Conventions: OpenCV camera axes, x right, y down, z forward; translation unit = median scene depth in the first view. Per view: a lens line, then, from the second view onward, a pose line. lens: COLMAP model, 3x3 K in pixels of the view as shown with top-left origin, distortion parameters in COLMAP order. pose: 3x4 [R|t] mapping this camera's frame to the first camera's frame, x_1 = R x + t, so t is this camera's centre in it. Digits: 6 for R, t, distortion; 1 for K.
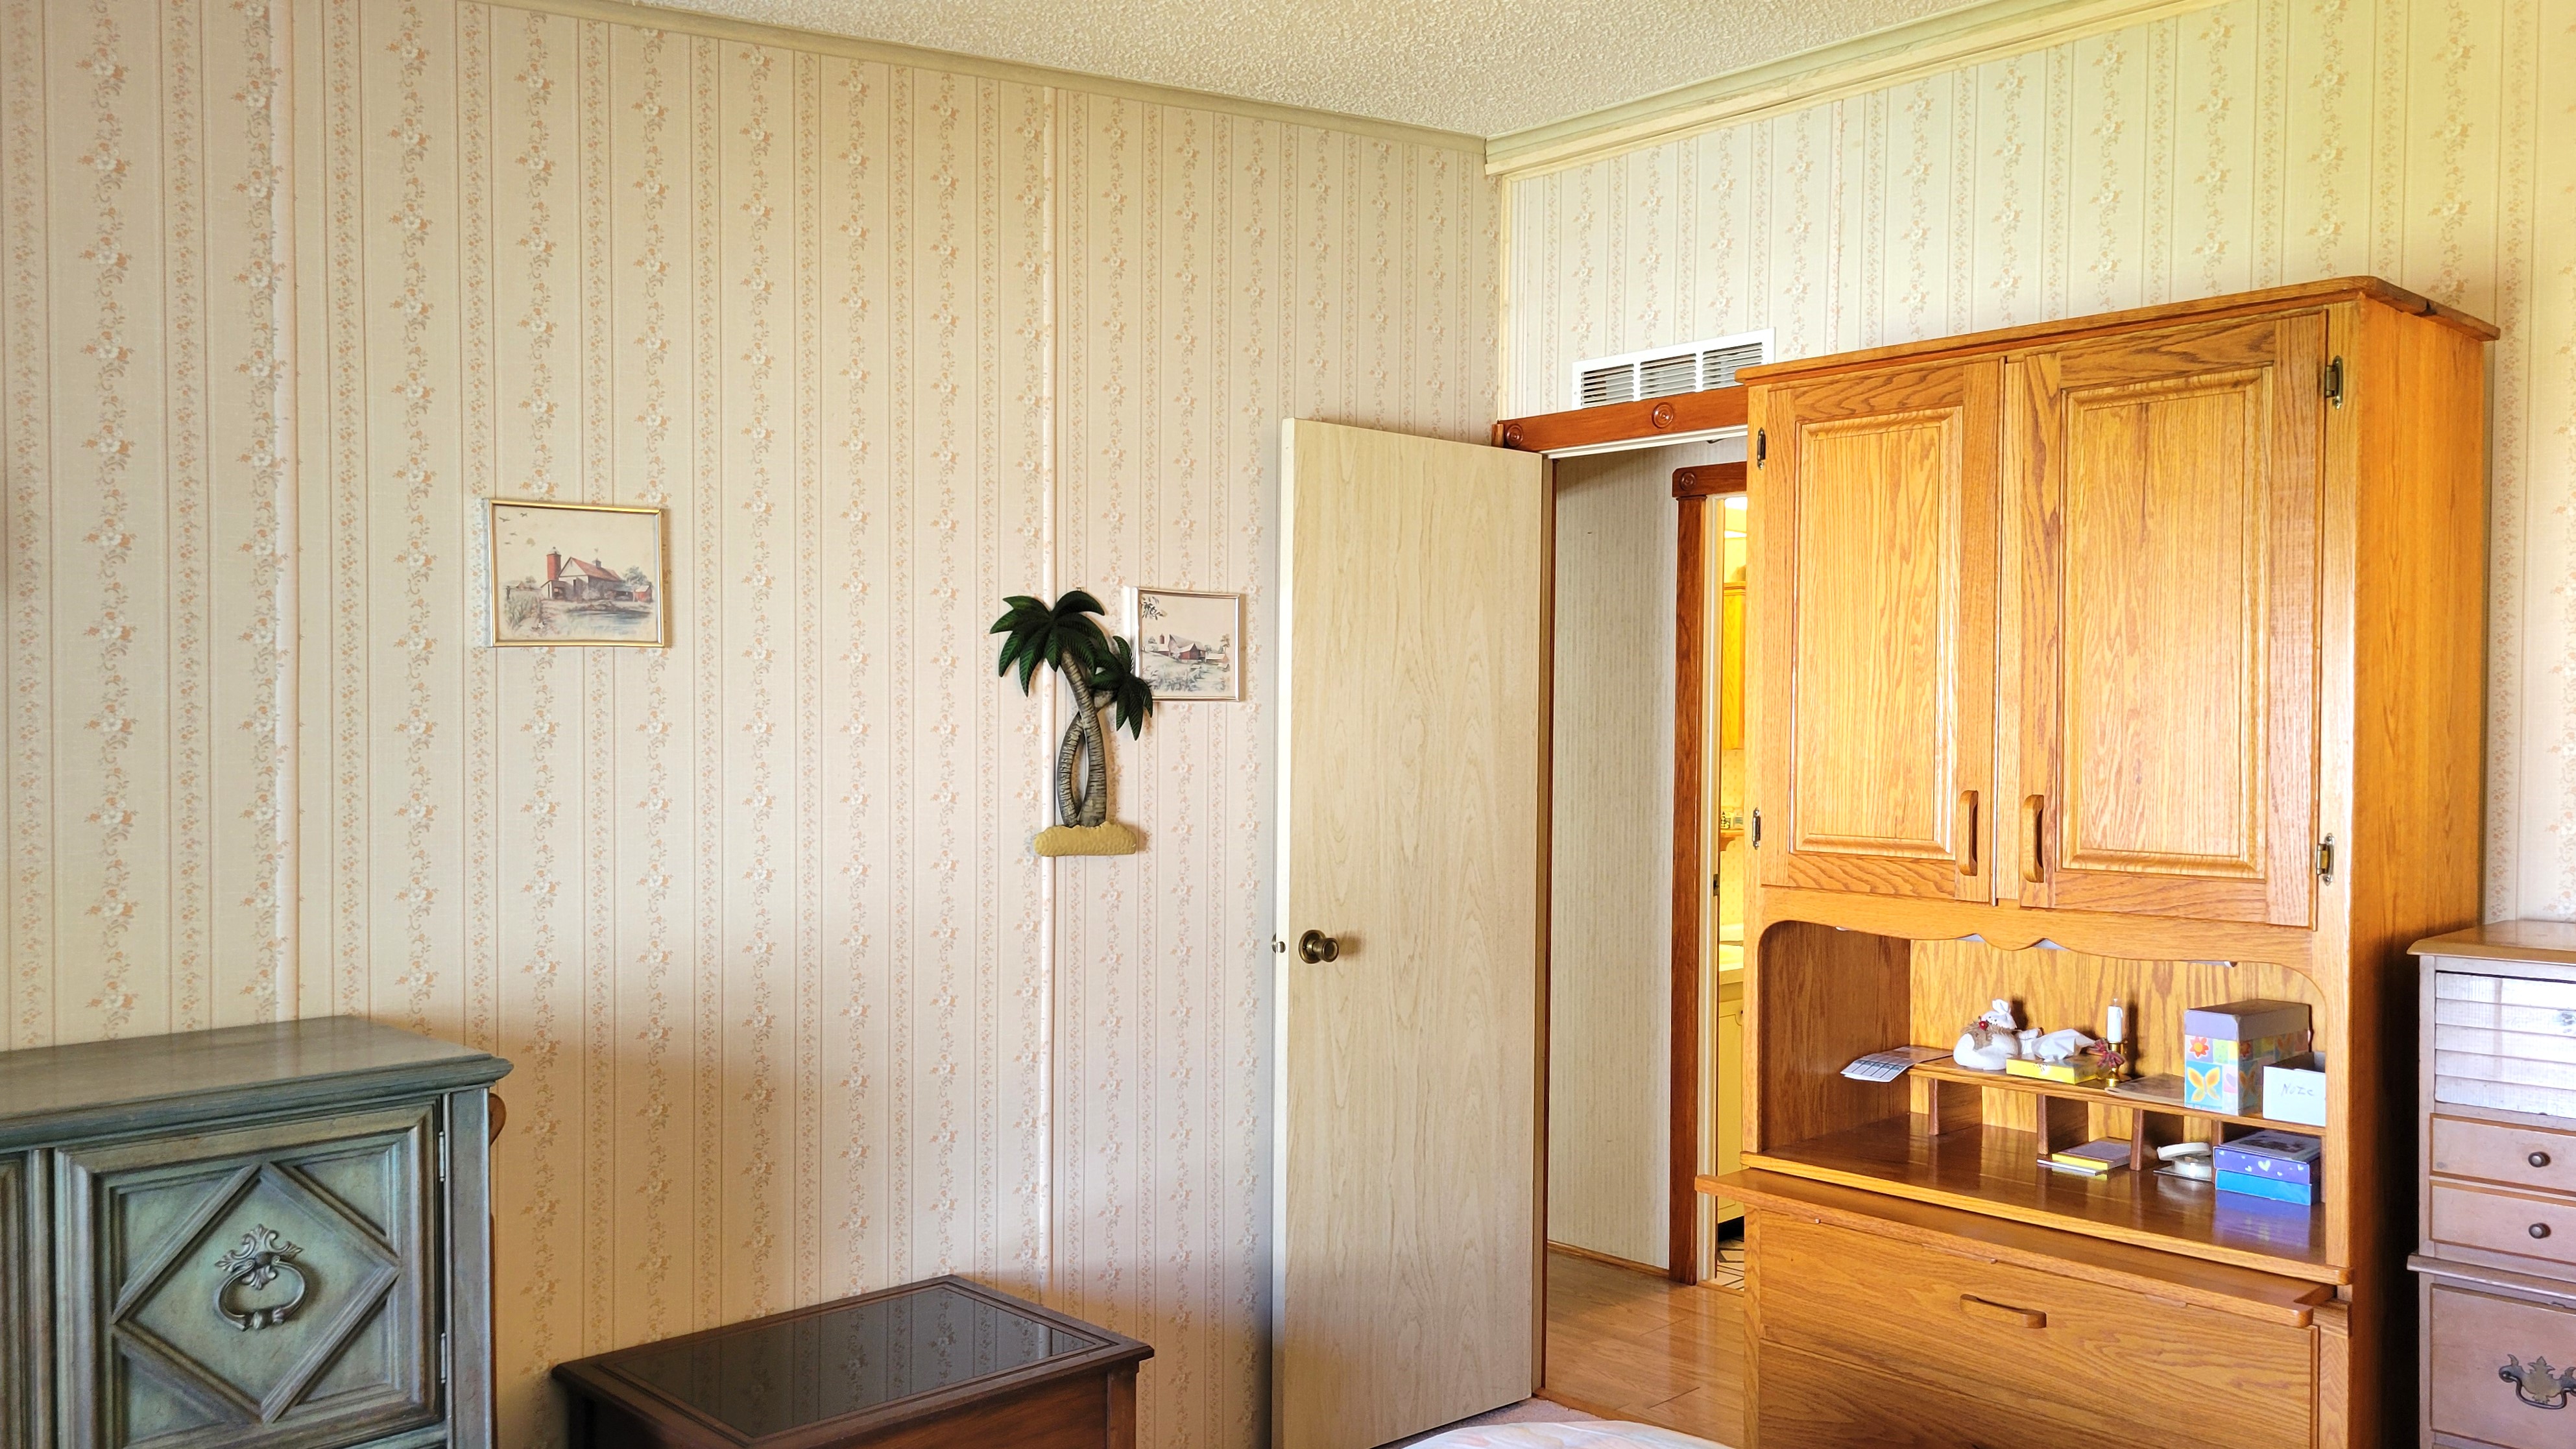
lens RADIAL K [[1903.8, 0, 1282.0], [0, 1903.8, 765.0], [0, 0, 1]] dist [0.035616, -0.006171]
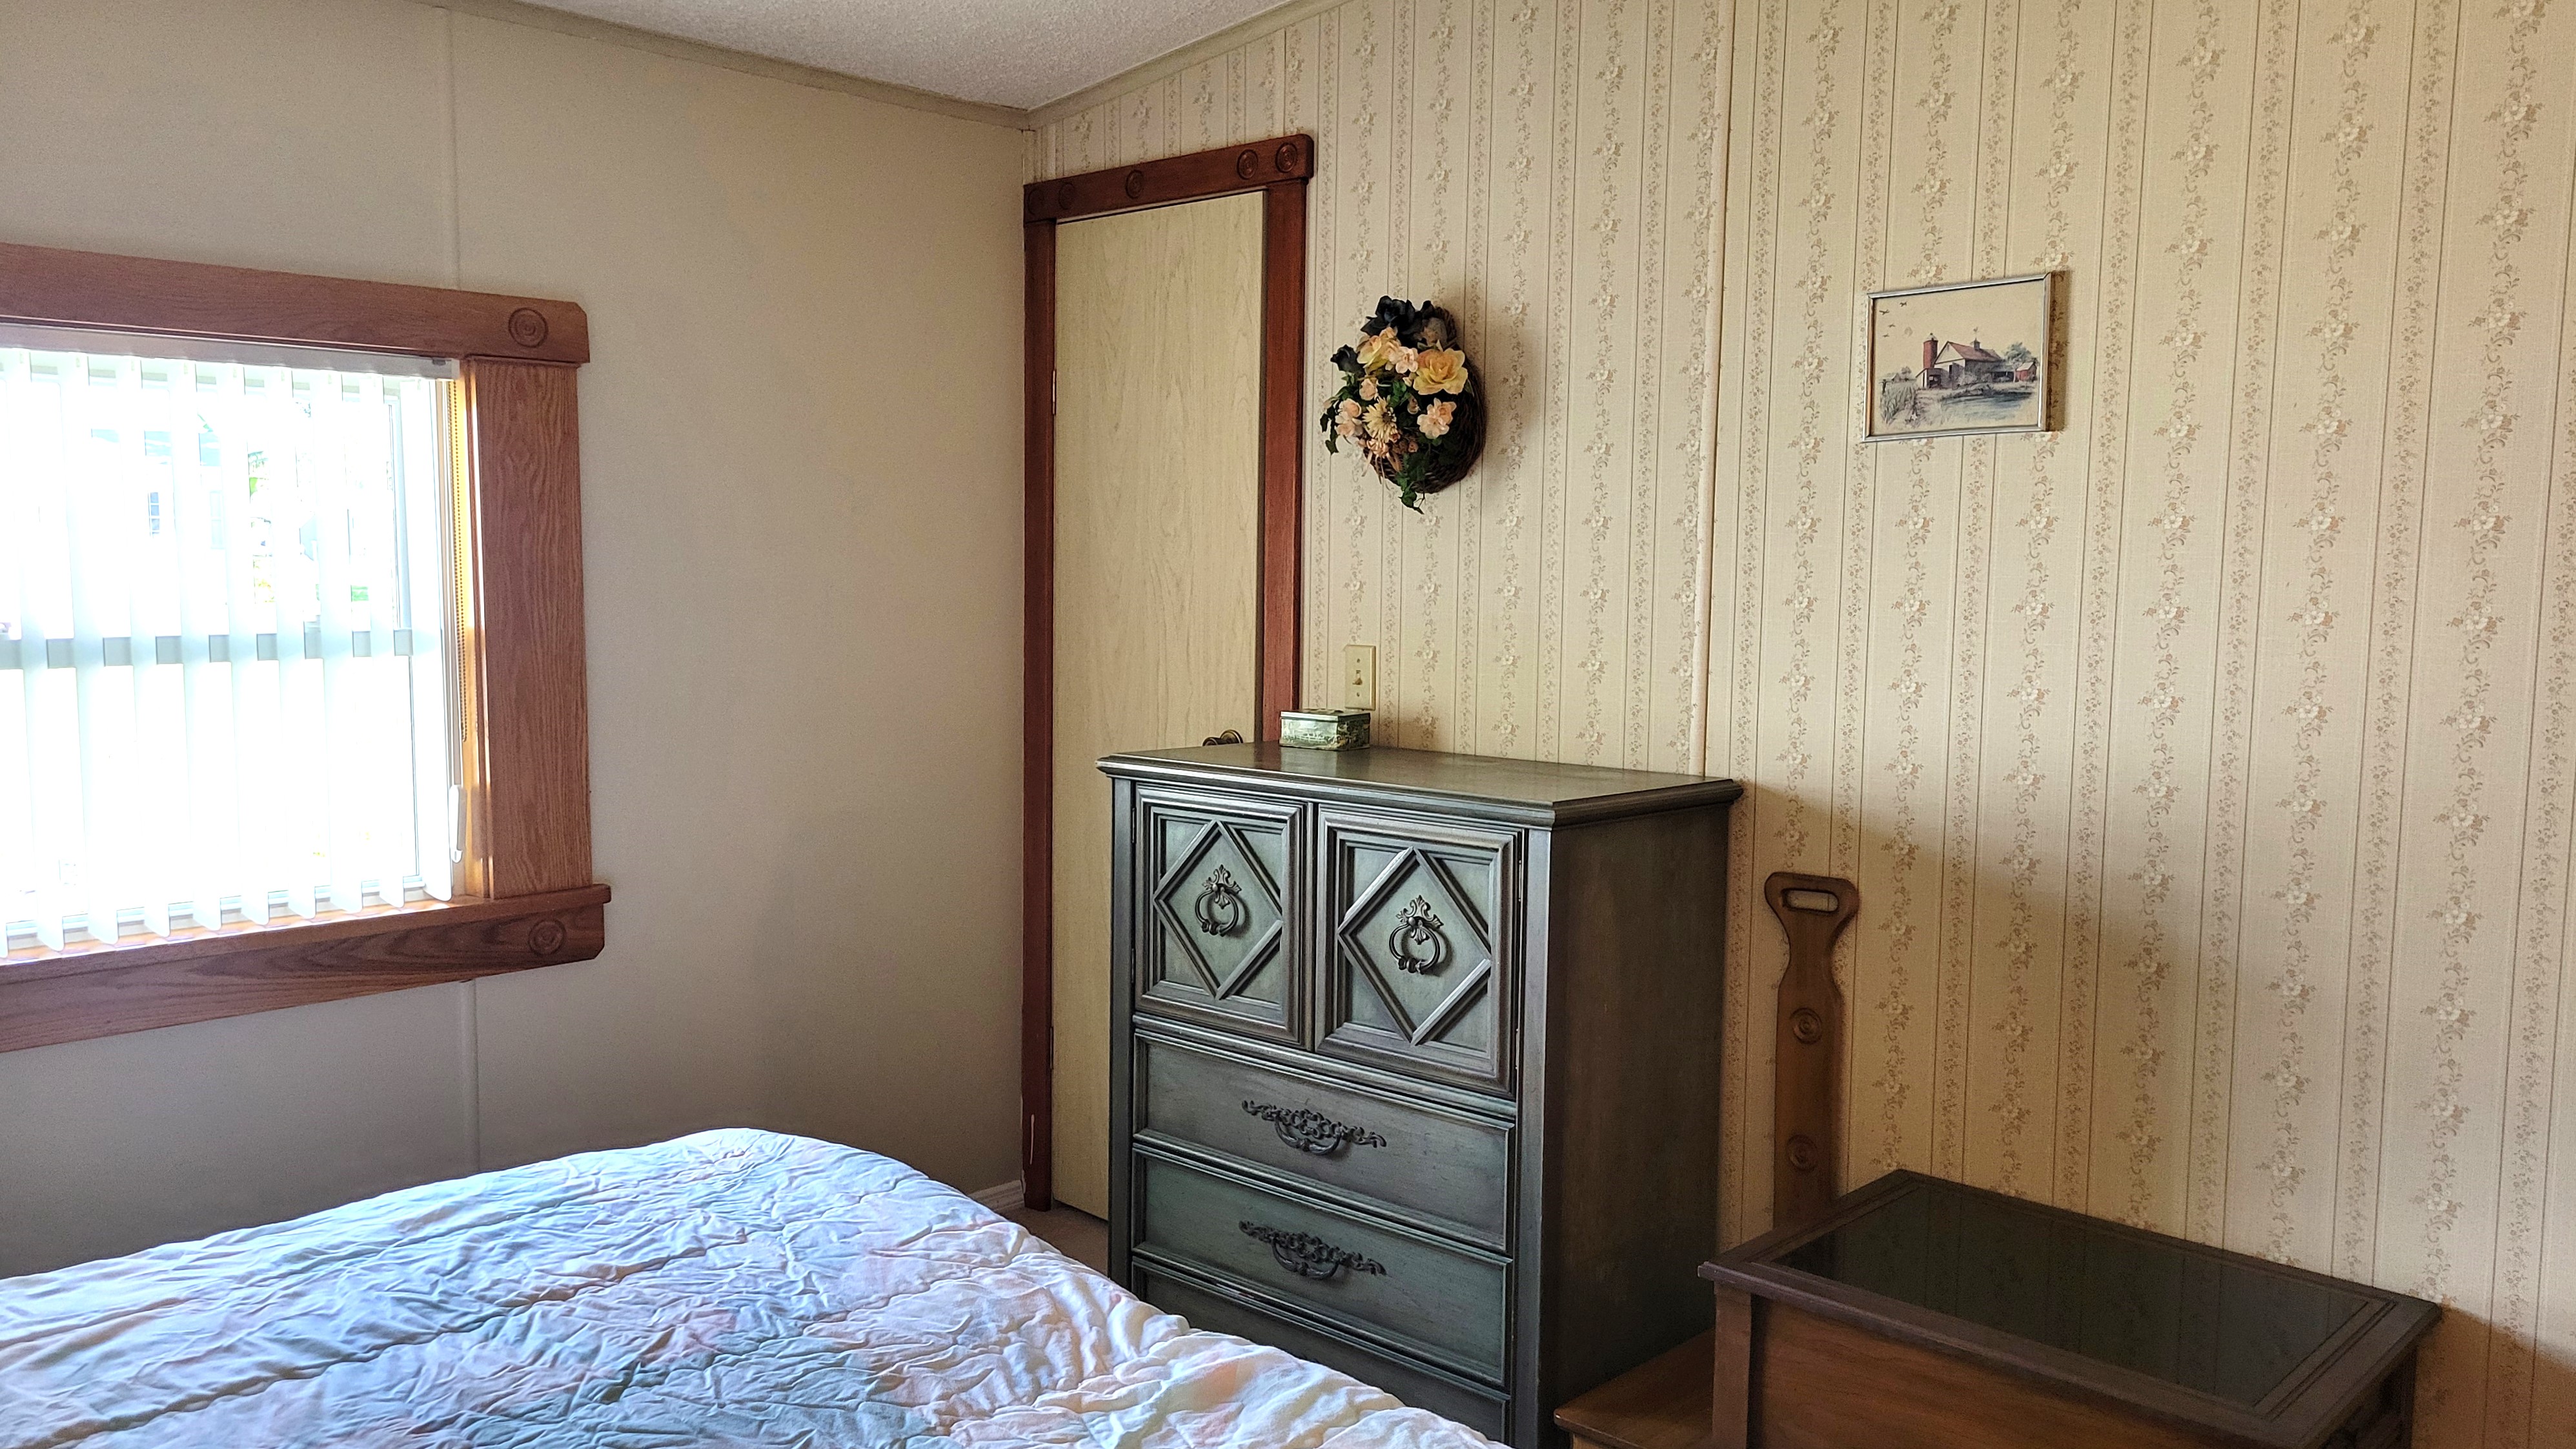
lens RADIAL K [[1975.4, 0, 1288.0], [0, 1975.4, 724.5], [0, 0, 1]] dist [0.005015, -0.001825]
pose [[0.031707, 0.092183, -0.995237, 0.589659], [-0.024958, 0.995500, 0.091413, -0.001232], [0.999186, 0.021941, 0.033865, 0.625170]]
